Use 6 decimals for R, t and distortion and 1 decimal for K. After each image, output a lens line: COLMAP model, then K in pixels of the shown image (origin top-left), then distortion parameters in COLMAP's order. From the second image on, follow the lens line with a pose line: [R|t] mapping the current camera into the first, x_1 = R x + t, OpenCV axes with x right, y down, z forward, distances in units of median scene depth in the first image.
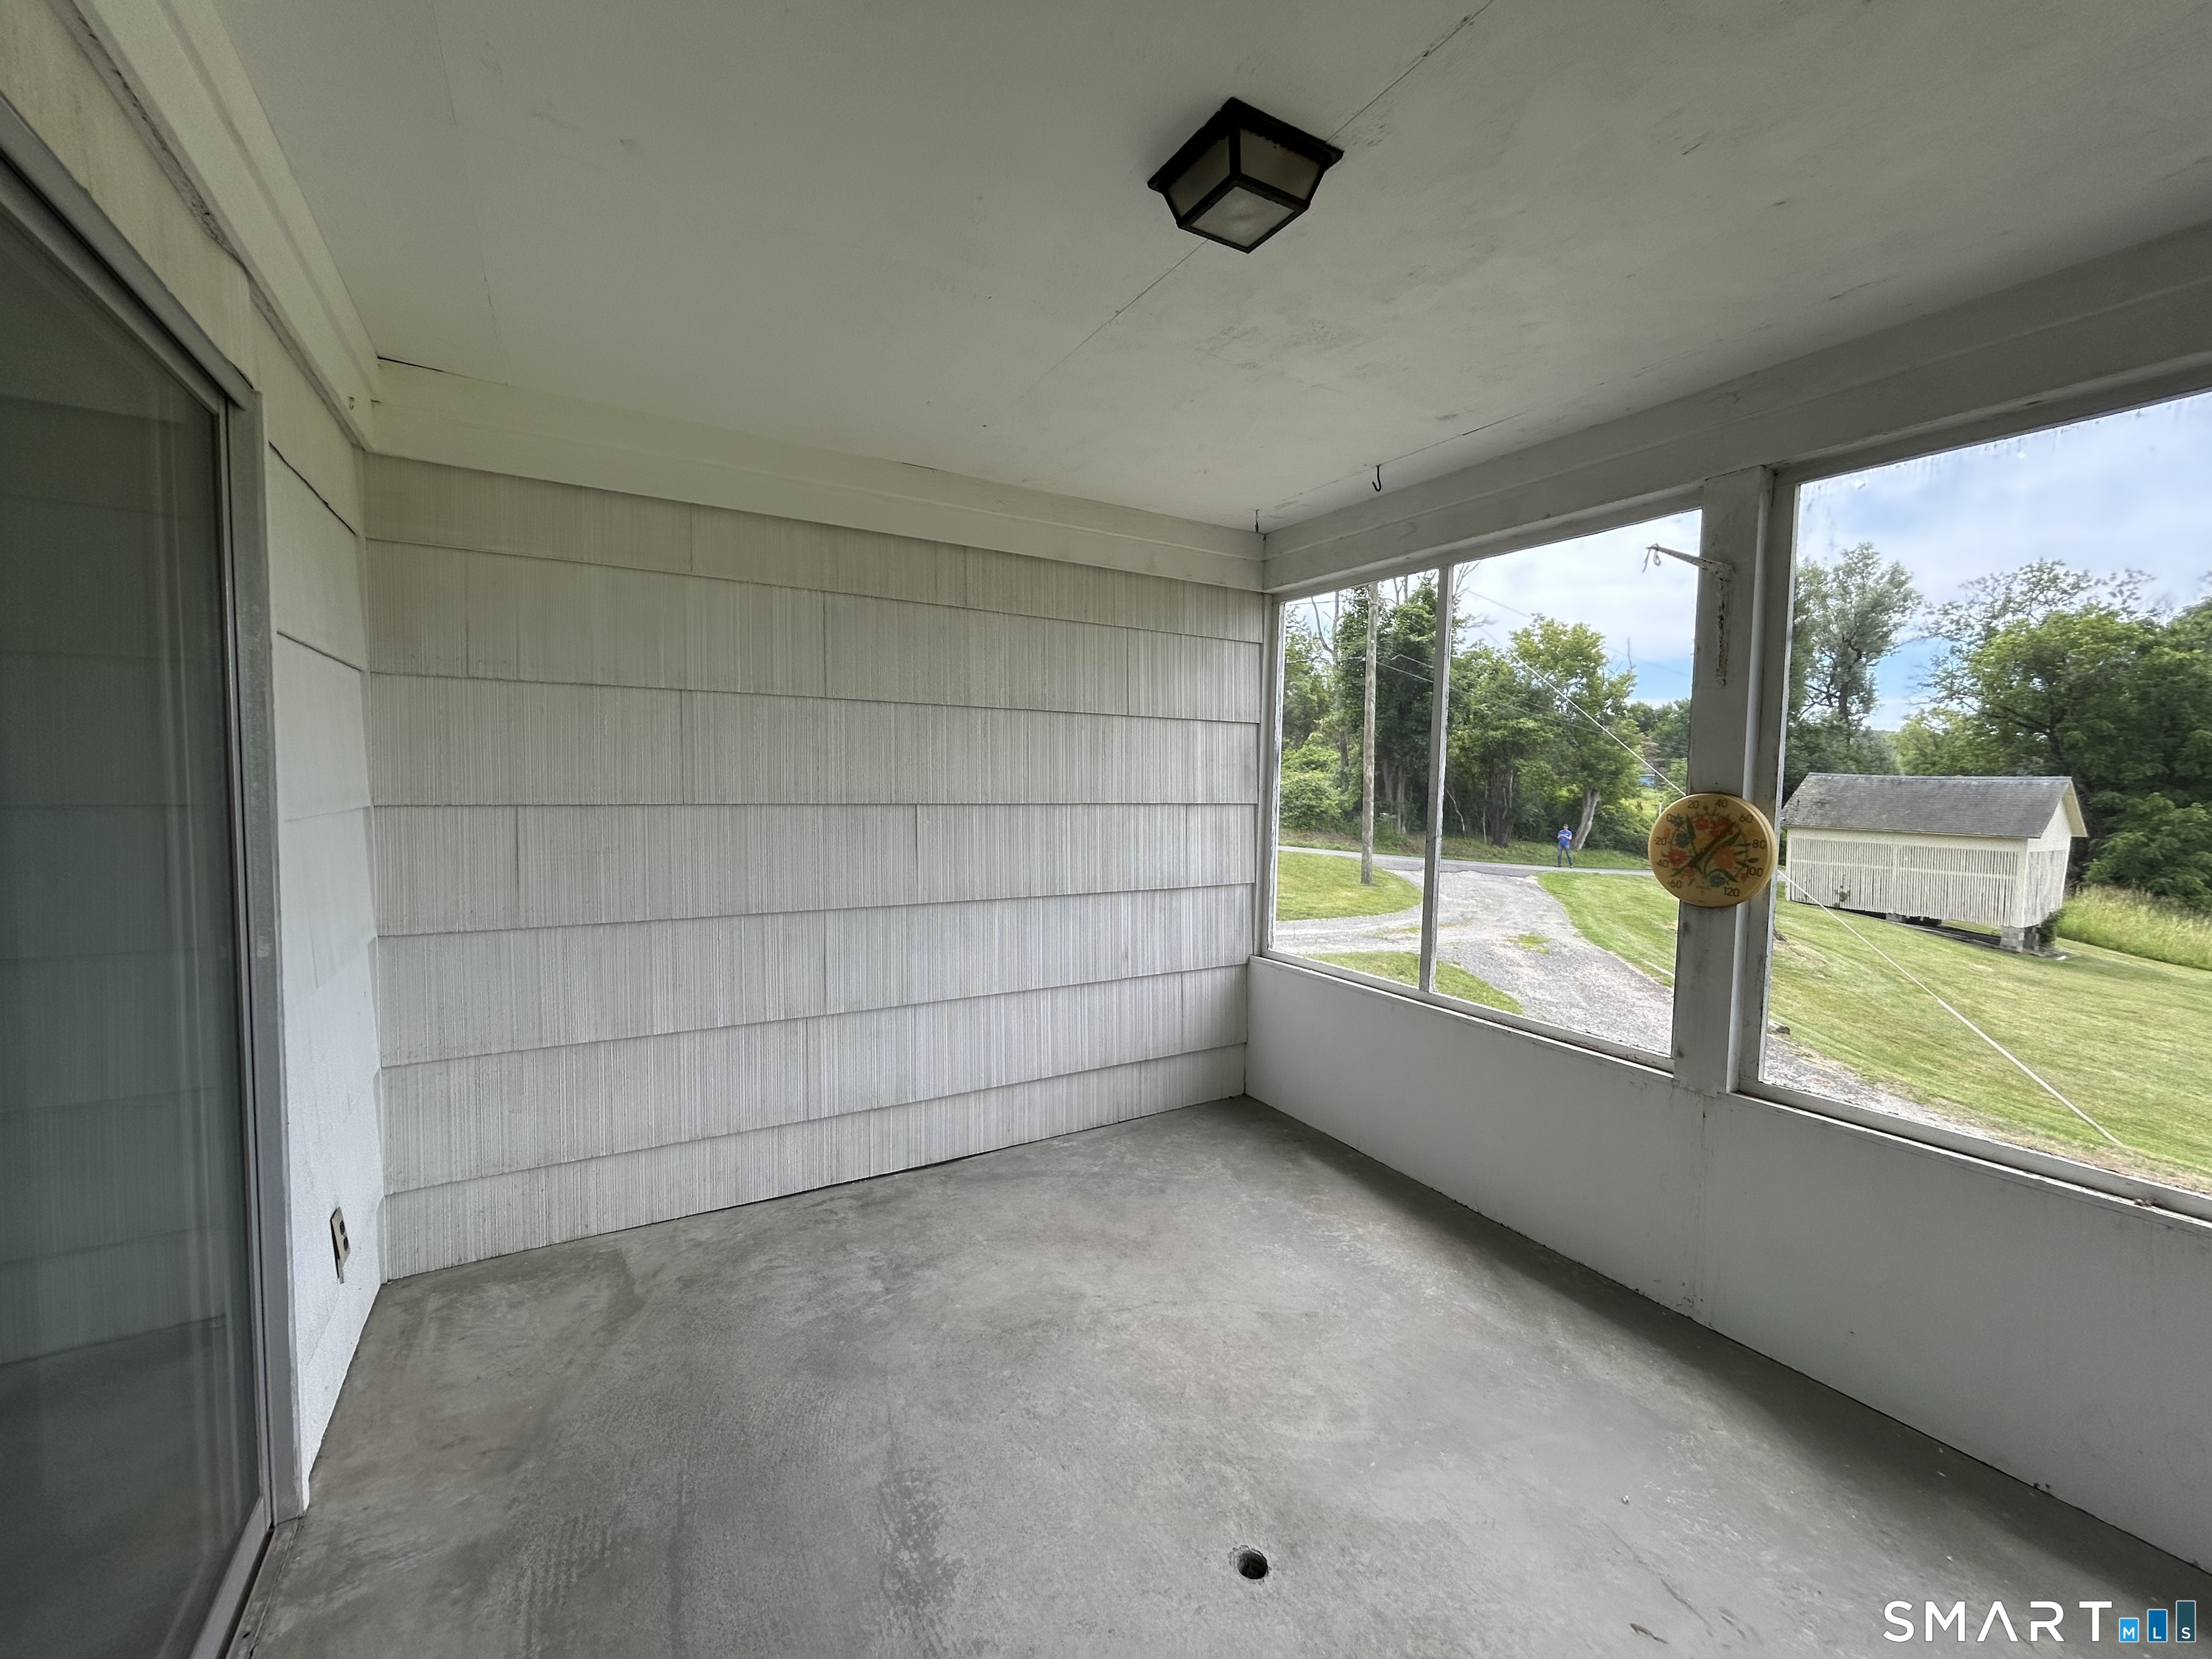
lens RADIAL K [[898.3, 0, 1106.0], [0, 898.3, 829.5], [0, 0, 1]] dist [-0.001264, -0.000209]
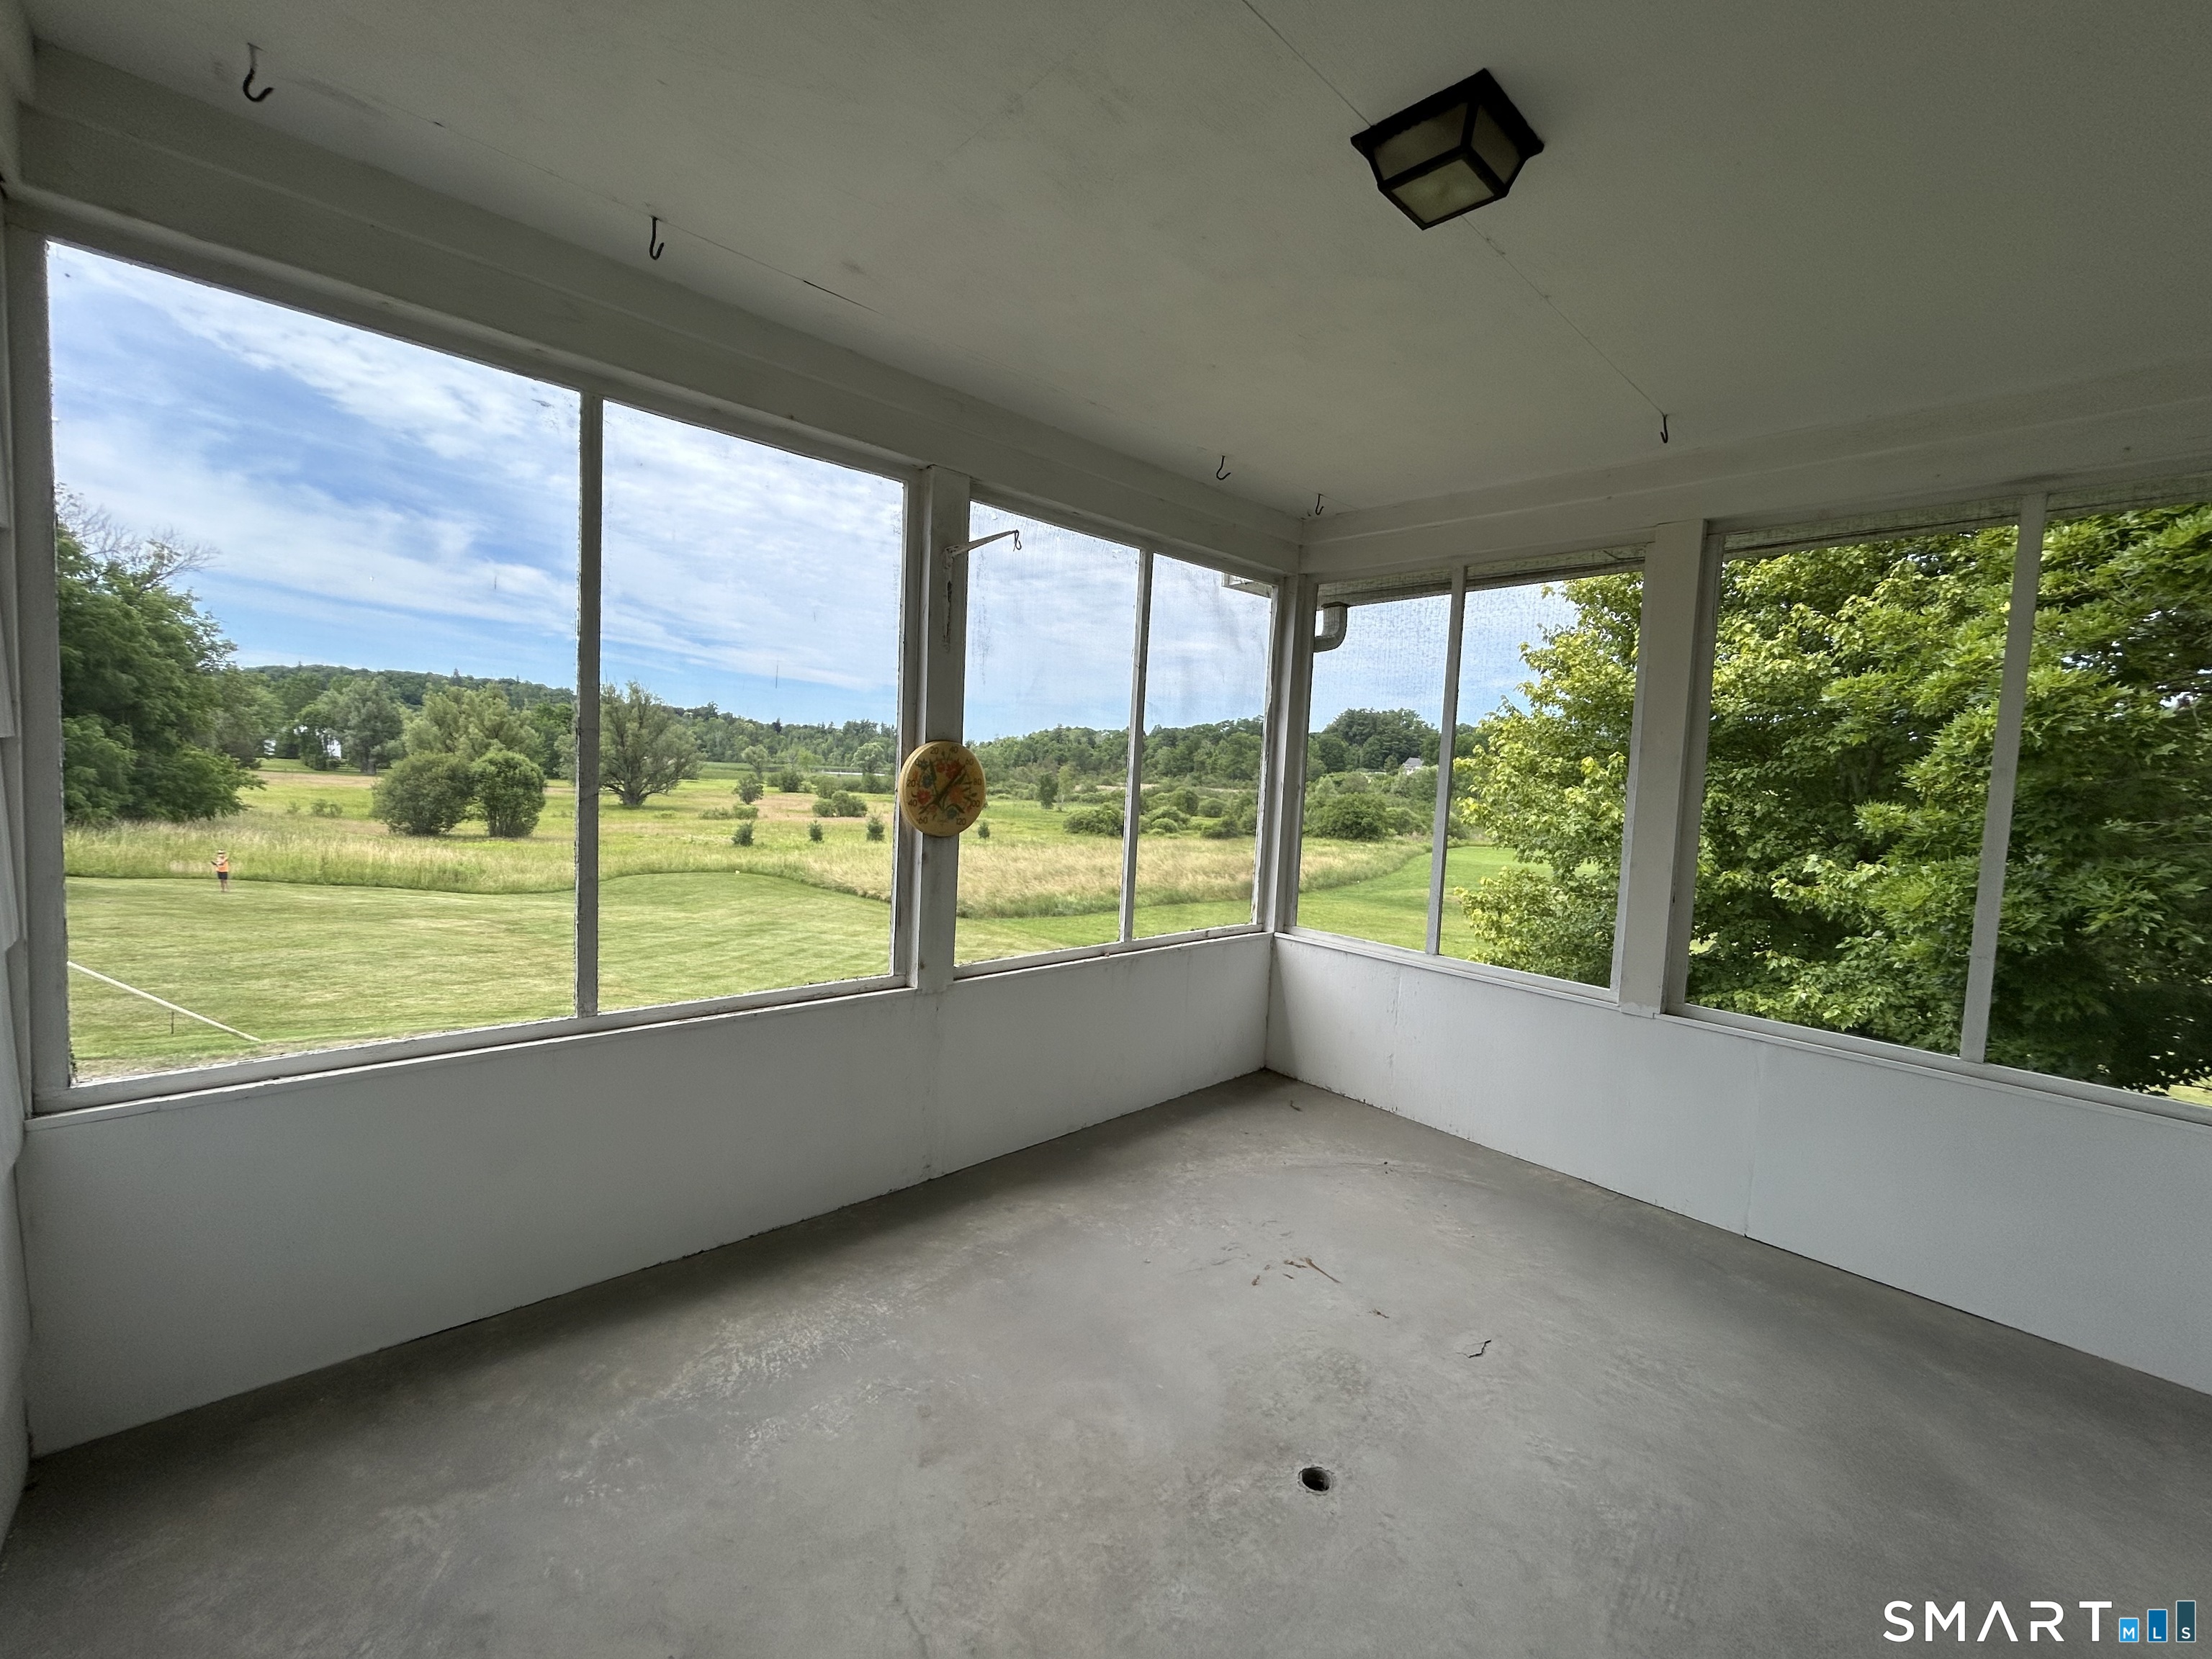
lens RADIAL K [[897.1, 0, 1106.0], [0, 897.1, 829.5], [0, 0, 1]] dist [0.000510, 0.000197]
pose [[-0.217394, -0.099250, 0.971025, -0.516841], [0.004209, 0.994712, 0.102614, -0.043132], [-0.976075, 0.026395, -0.215827, 1.010481]]
